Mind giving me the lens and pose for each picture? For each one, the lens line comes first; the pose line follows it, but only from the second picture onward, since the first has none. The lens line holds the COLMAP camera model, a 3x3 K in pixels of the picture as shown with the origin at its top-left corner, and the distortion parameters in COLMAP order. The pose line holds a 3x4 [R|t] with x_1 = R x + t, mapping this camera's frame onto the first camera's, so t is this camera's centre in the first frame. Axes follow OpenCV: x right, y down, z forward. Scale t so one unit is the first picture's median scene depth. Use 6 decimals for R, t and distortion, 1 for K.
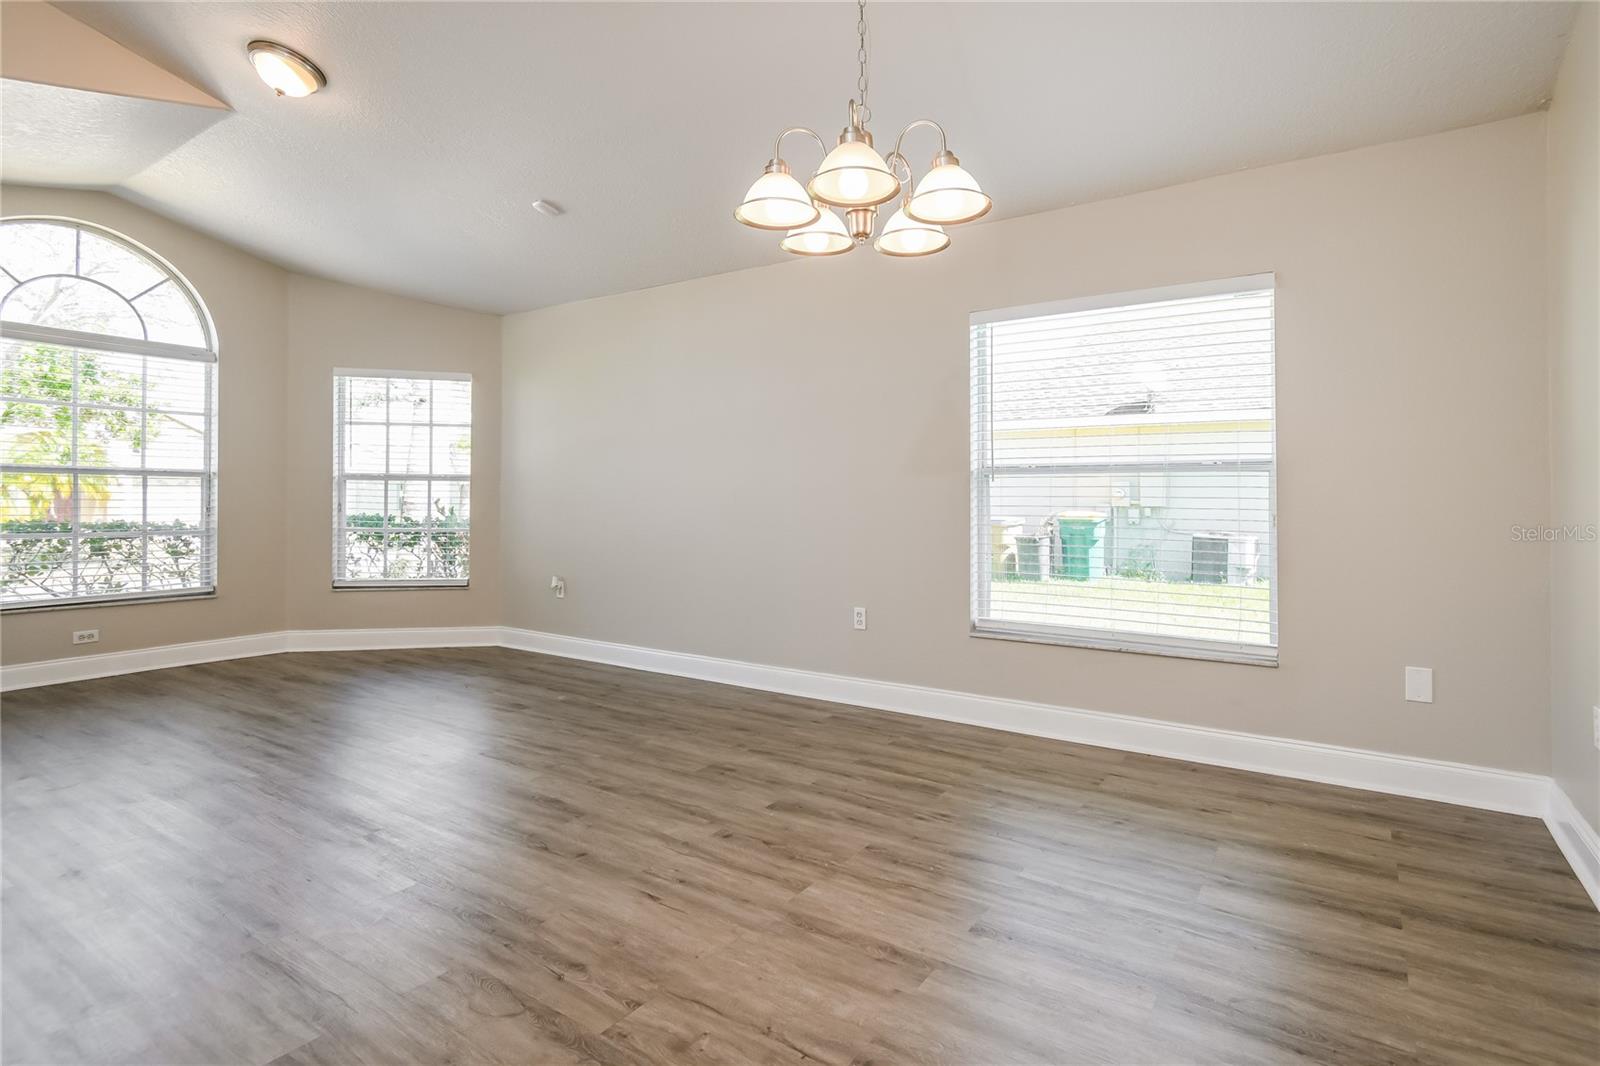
lens RADIAL K [[782.4, 0, 835.2], [0, 782.4, 505.4], [0, 0, 1]] dist [-0.003603, 0.005108]
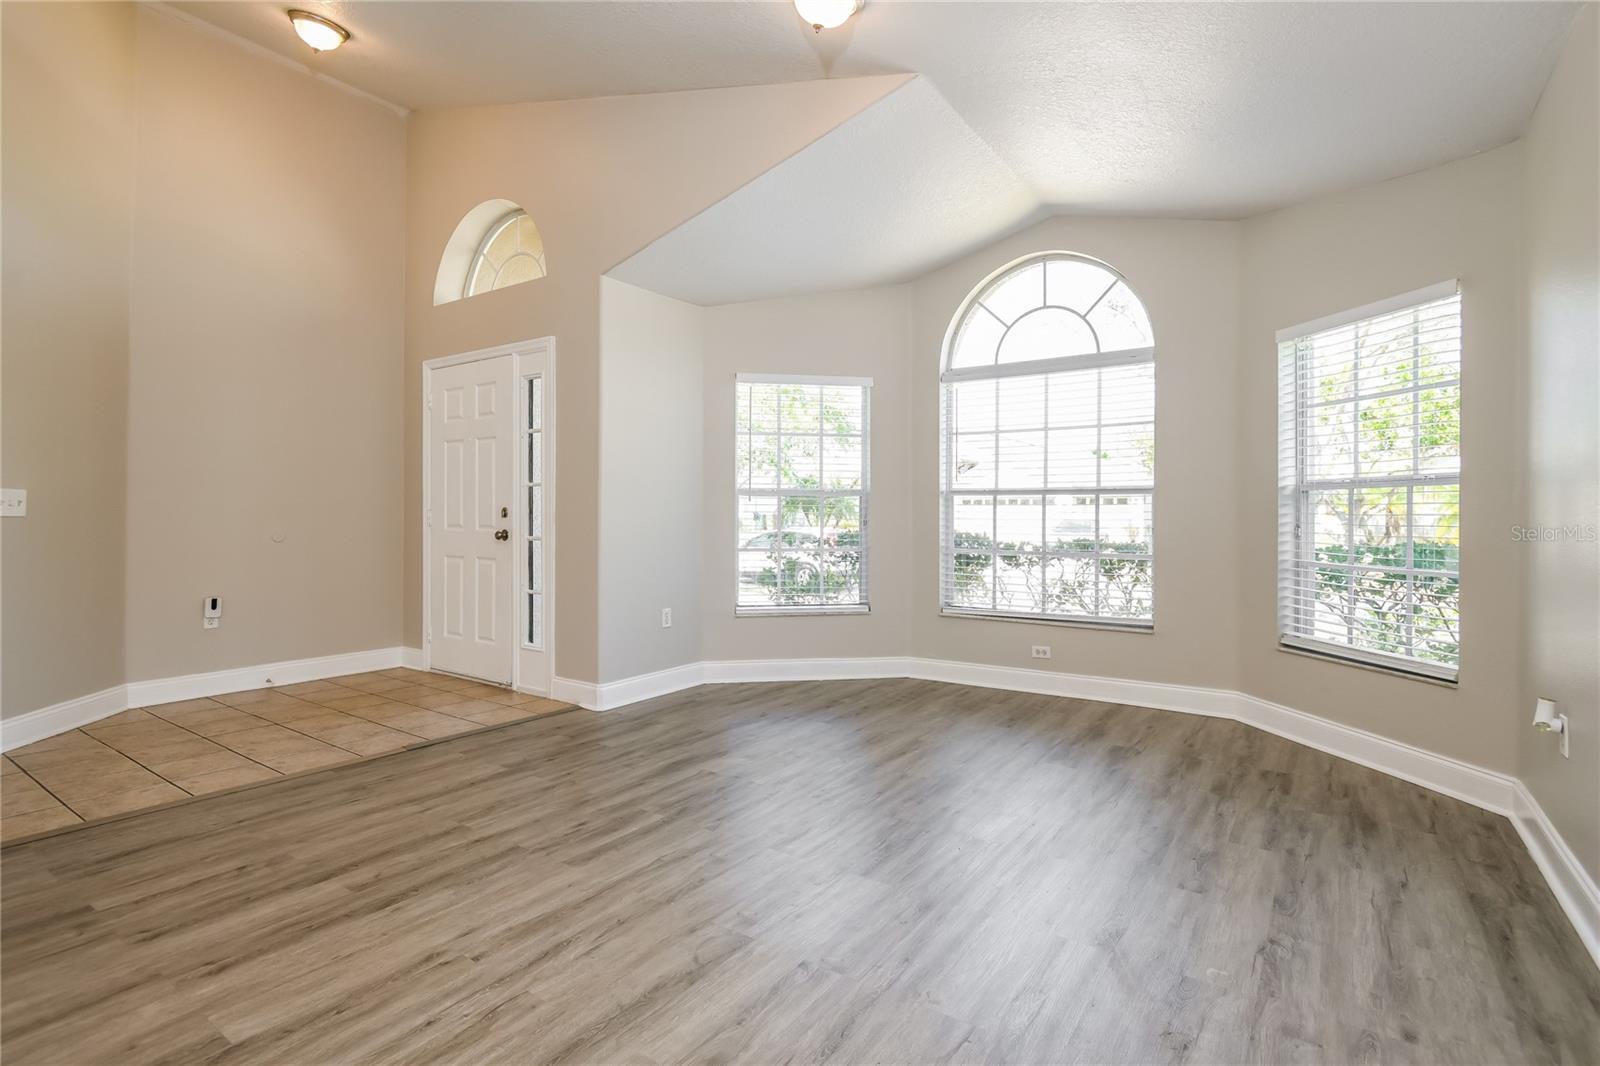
lens RADIAL K [[782.4, 0, 851.3], [0, 782.4, 510.7], [0, 0, 1]] dist [-0.003603, 0.005108]
pose [[-0.012869, -0.012205, -0.999843, 0.073908], [-0.009981, 0.999877, -0.012077, -0.003661], [0.999867, 0.009824, -0.012989, 0.702364]]
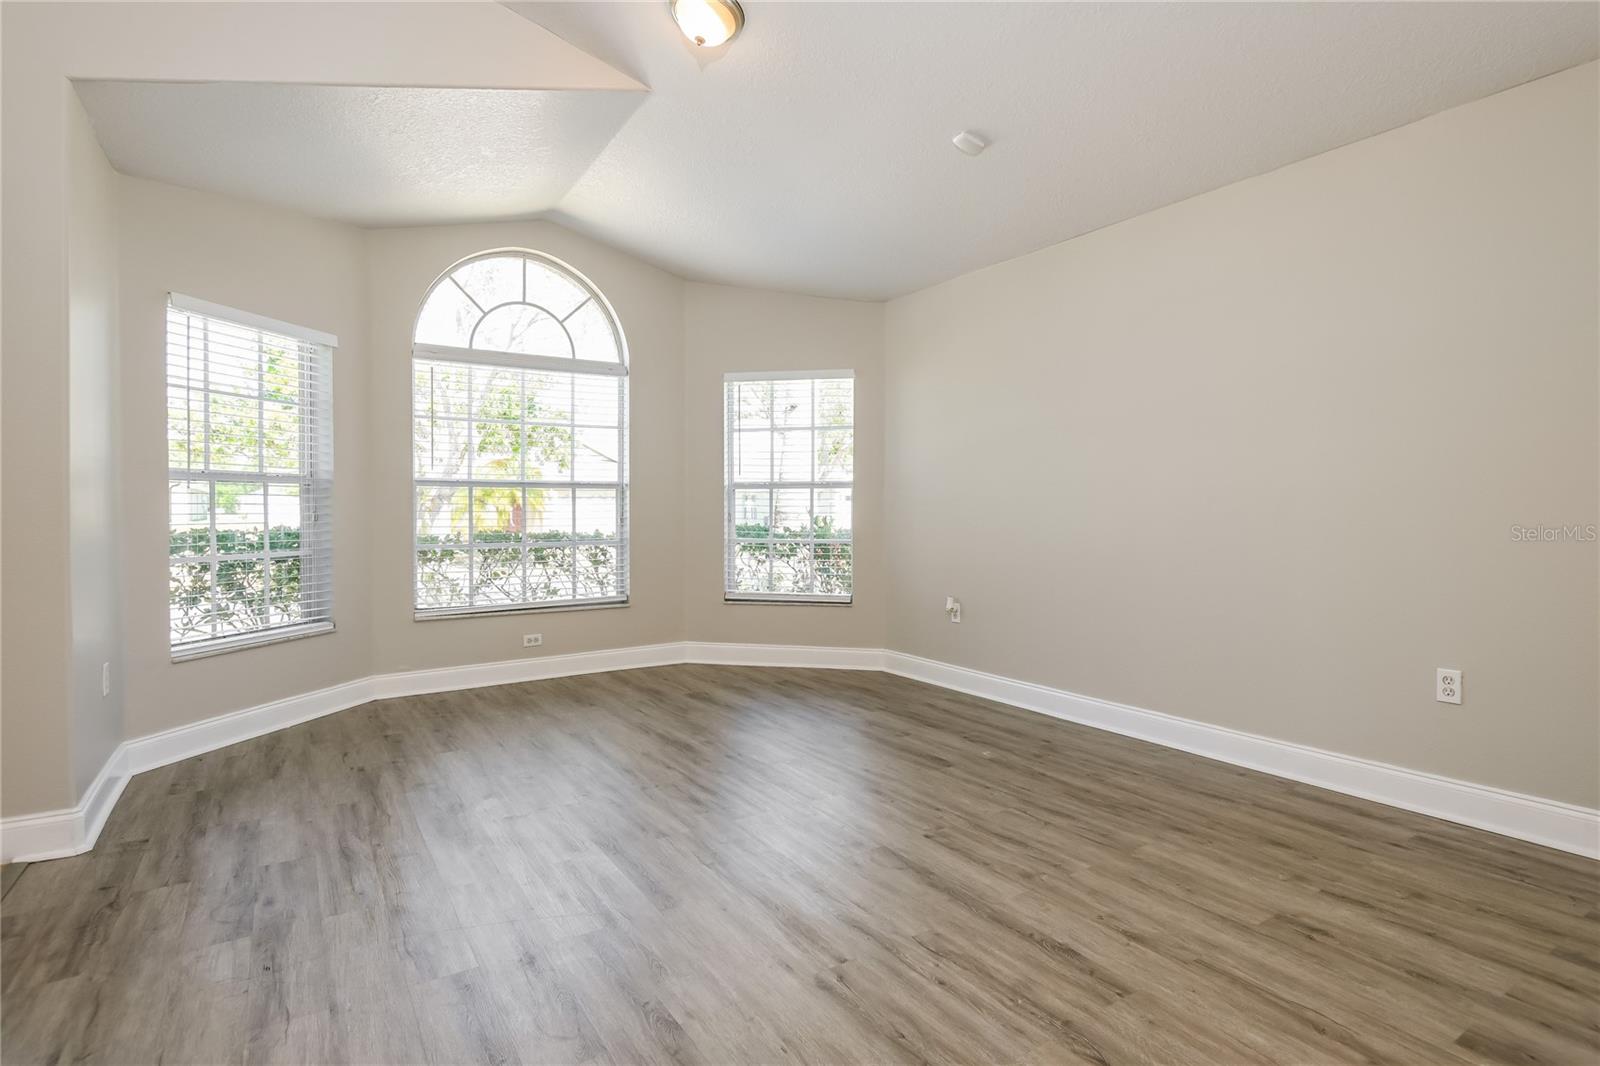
lens RADIAL K [[782.4, 0, 794.9], [0, 782.4, 517.6], [0, 0, 1]] dist [-0.003603, 0.005108]
pose [[0.906857, -0.004790, -0.421412, -0.170284], [0.006602, 0.999974, 0.002840, 0.000389], [0.421388, -0.005358, 0.906865, 0.172599]]
